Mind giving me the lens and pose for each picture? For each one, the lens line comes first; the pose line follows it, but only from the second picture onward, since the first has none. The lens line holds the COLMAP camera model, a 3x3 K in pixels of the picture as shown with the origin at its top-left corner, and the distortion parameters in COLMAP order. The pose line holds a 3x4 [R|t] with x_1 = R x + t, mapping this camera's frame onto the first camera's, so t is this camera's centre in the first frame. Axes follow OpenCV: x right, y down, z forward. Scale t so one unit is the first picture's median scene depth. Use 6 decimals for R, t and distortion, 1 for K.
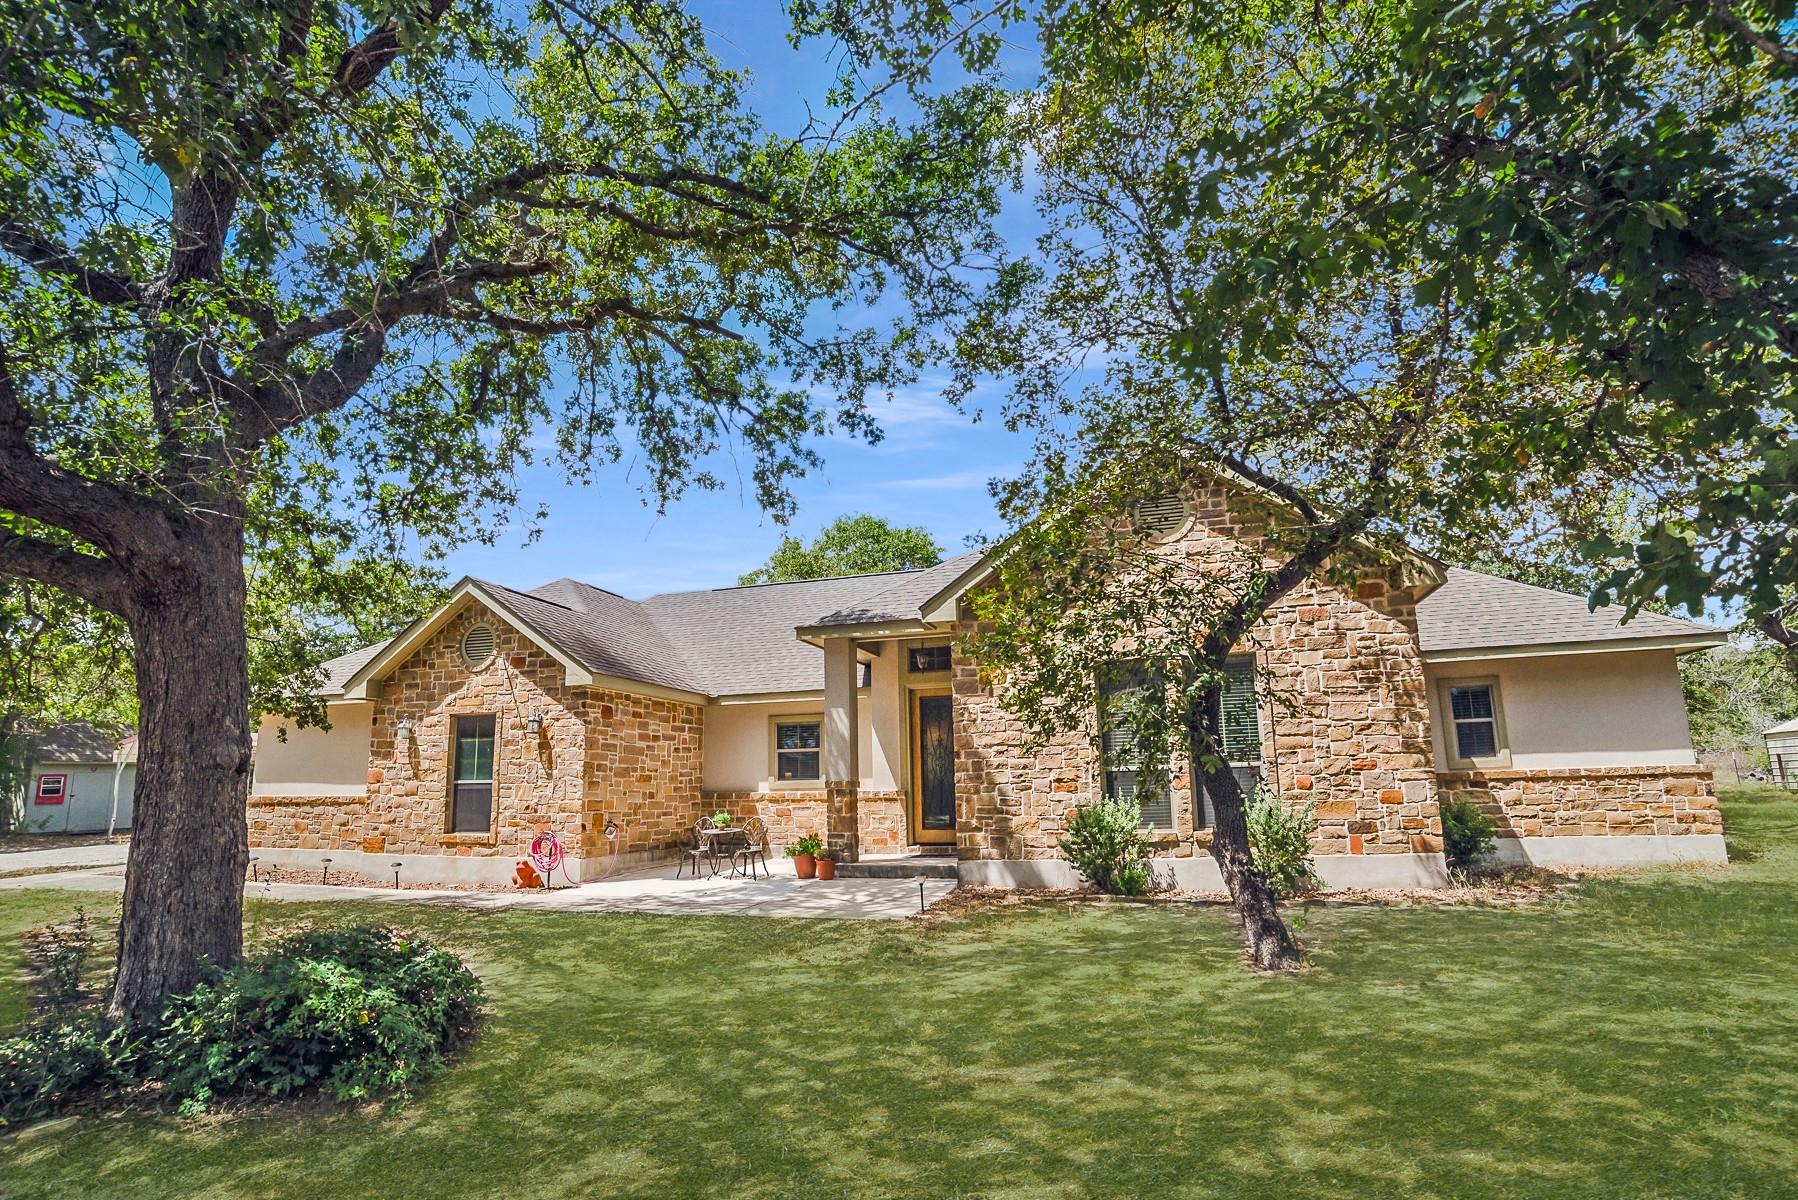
lens RADIAL K [[916.0, 0, 886.9], [0, 916.0, 609.8], [0, 0, 1]] dist [-0.104356, 0.050862]
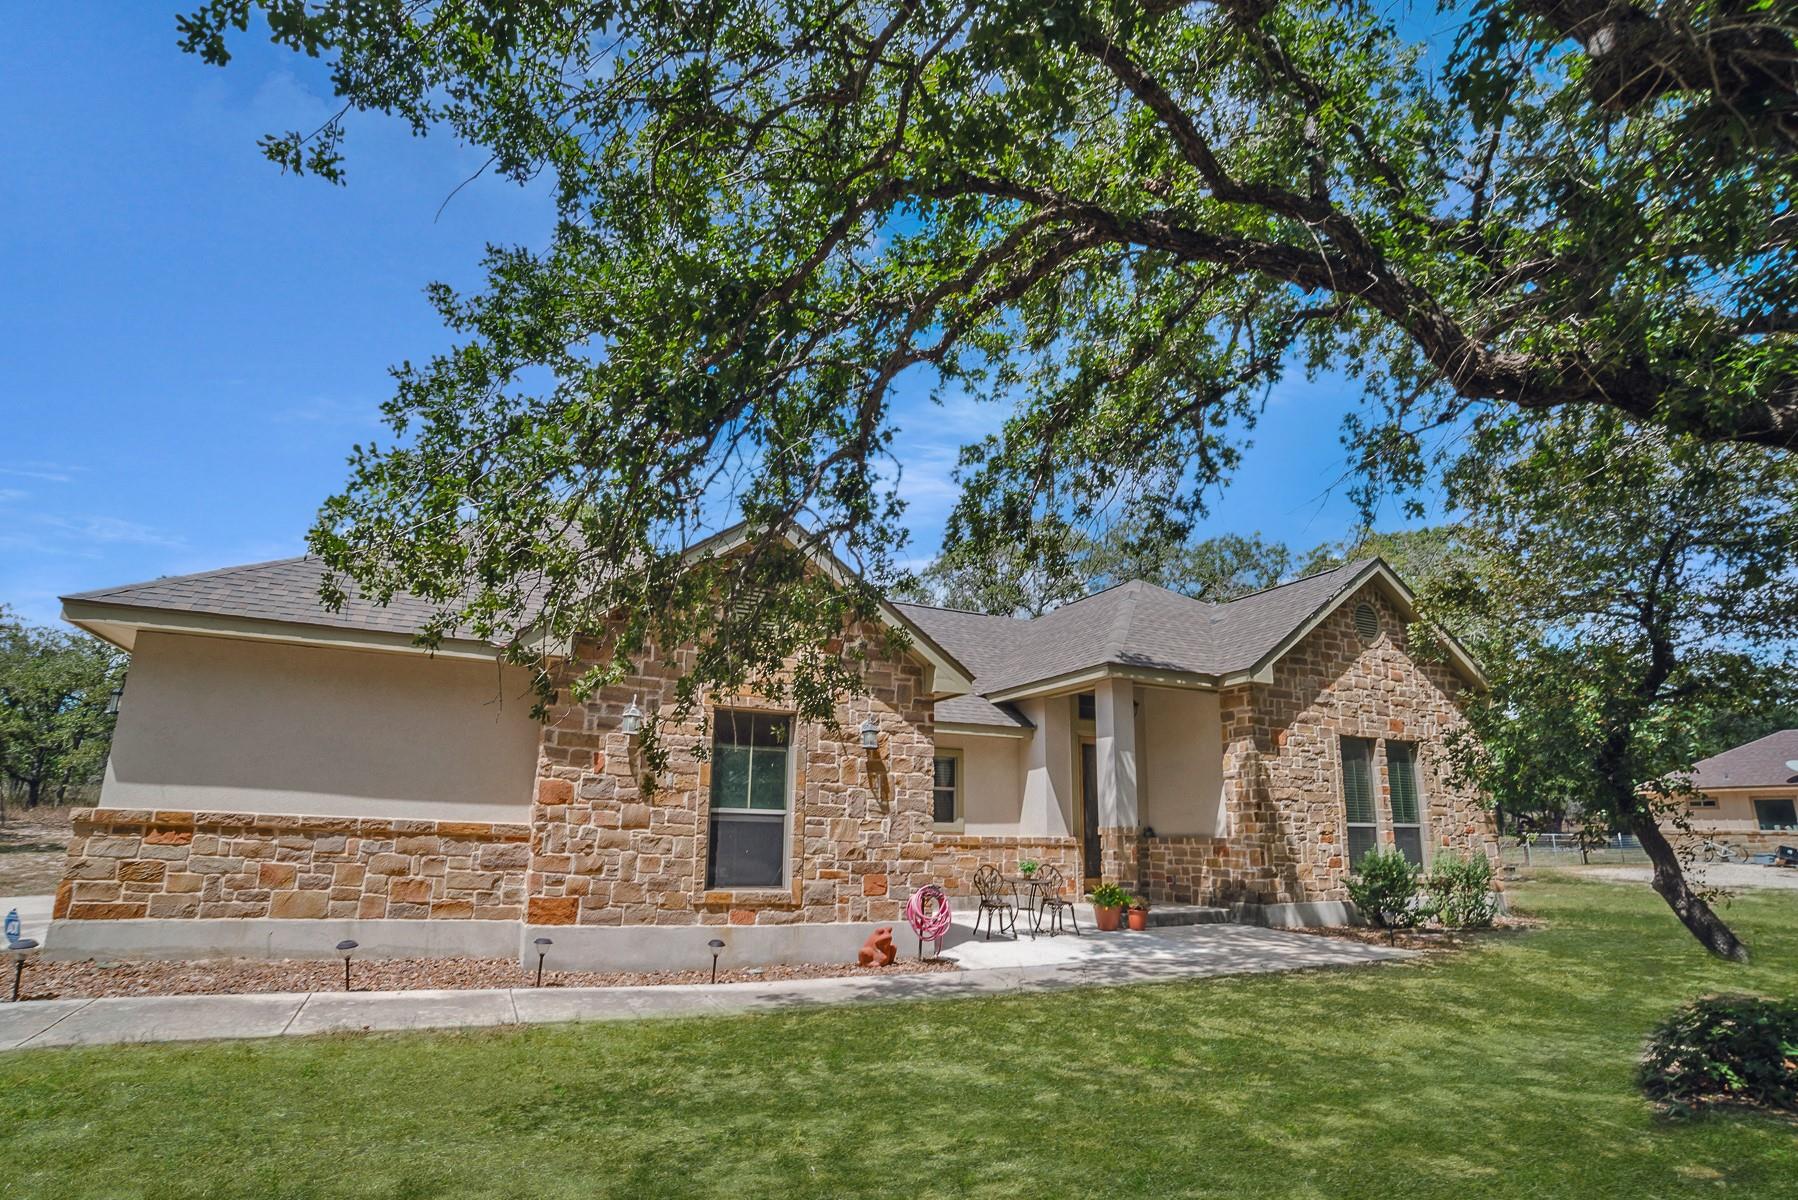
lens RADIAL K [[916.0, 0, 886.9], [0, 916.0, 609.8], [0, 0, 1]] dist [-0.104356, 0.050862]
pose [[0.735652, 0.195123, 0.648647, -0.871961], [-0.162764, 0.980475, -0.110346, 0.105415], [-0.657514, -0.024400, 0.753047, 0.435244]]
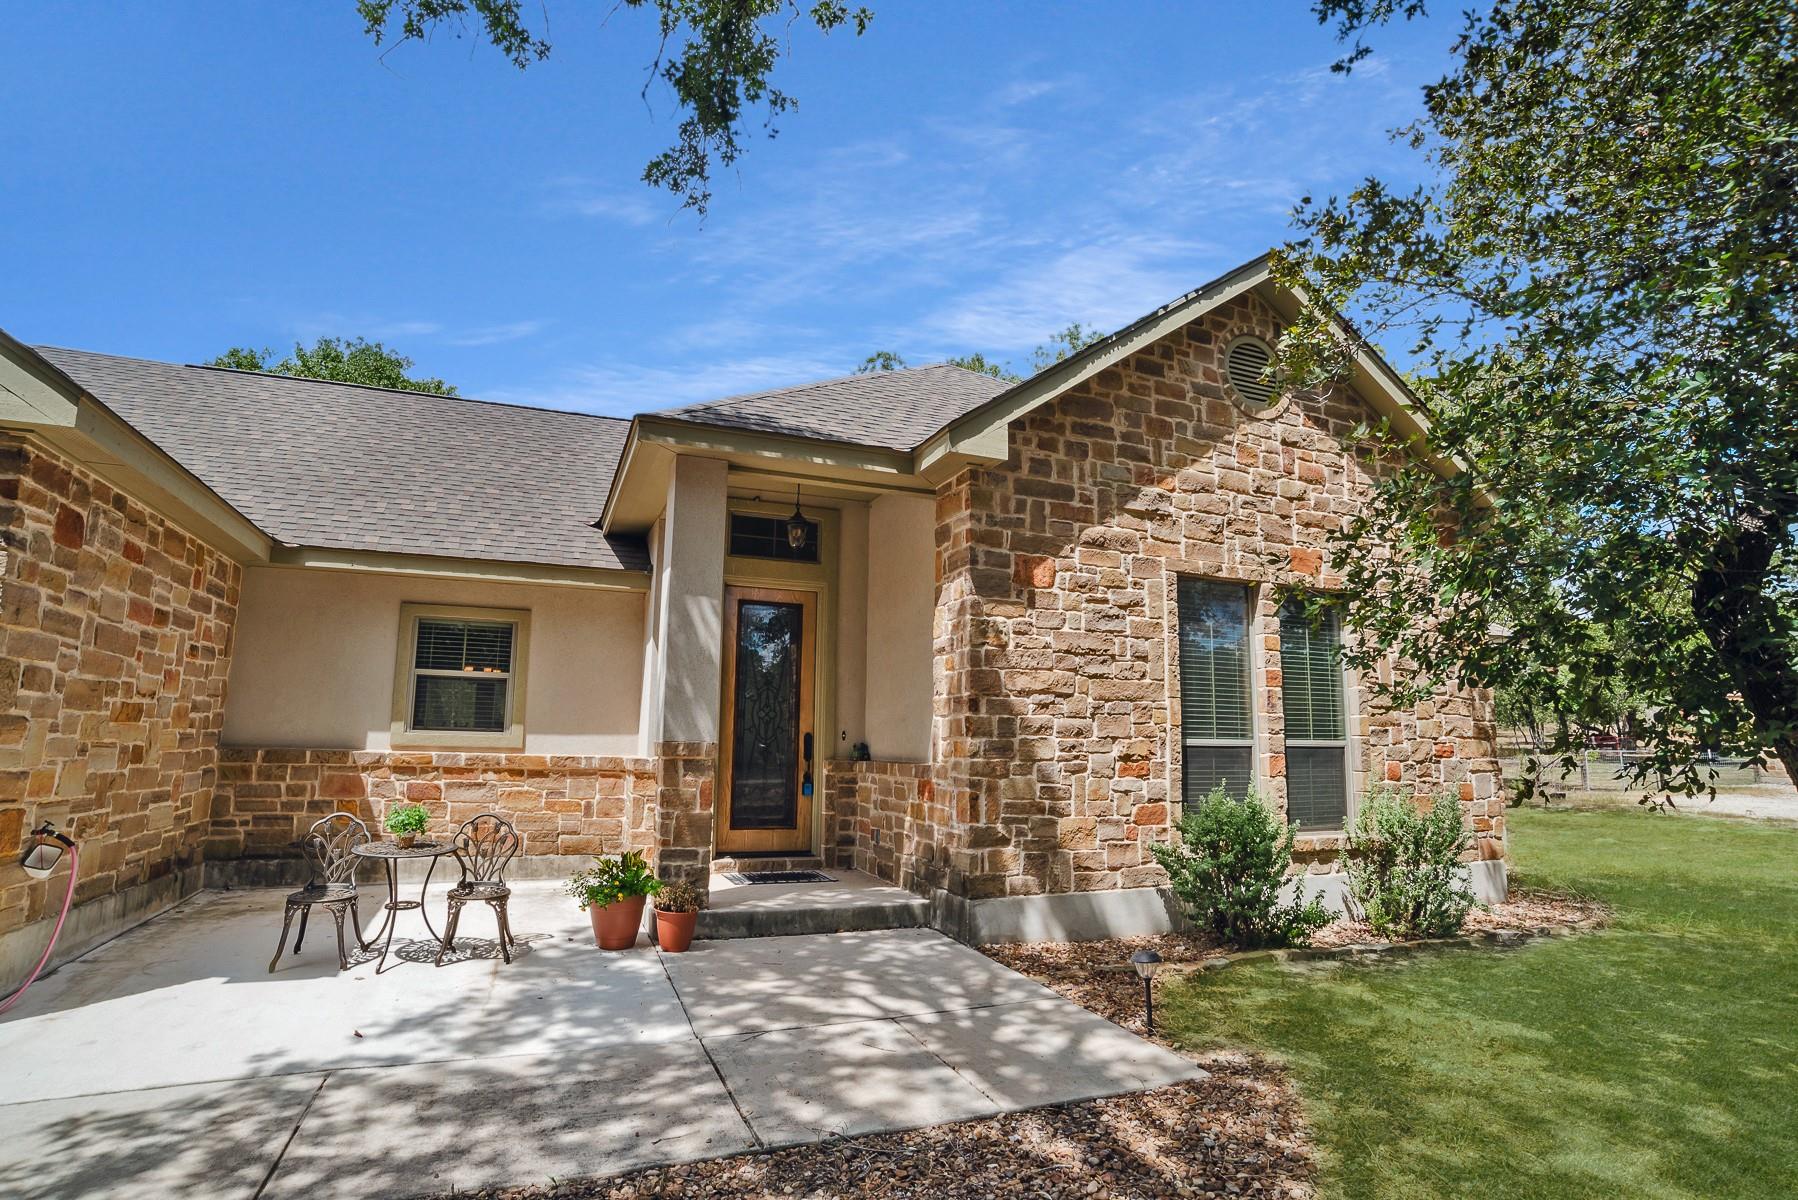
lens RADIAL K [[916.0, 0, 886.9], [0, 916.0, 609.8], [0, 0, 1]] dist [-0.104356, 0.050862]
pose [[0.776368, 0.124154, 0.617931, -0.271722], [-0.150888, 0.988510, -0.009035, 0.101921], [-0.611952, -0.086223, 0.786181, 0.537266]]
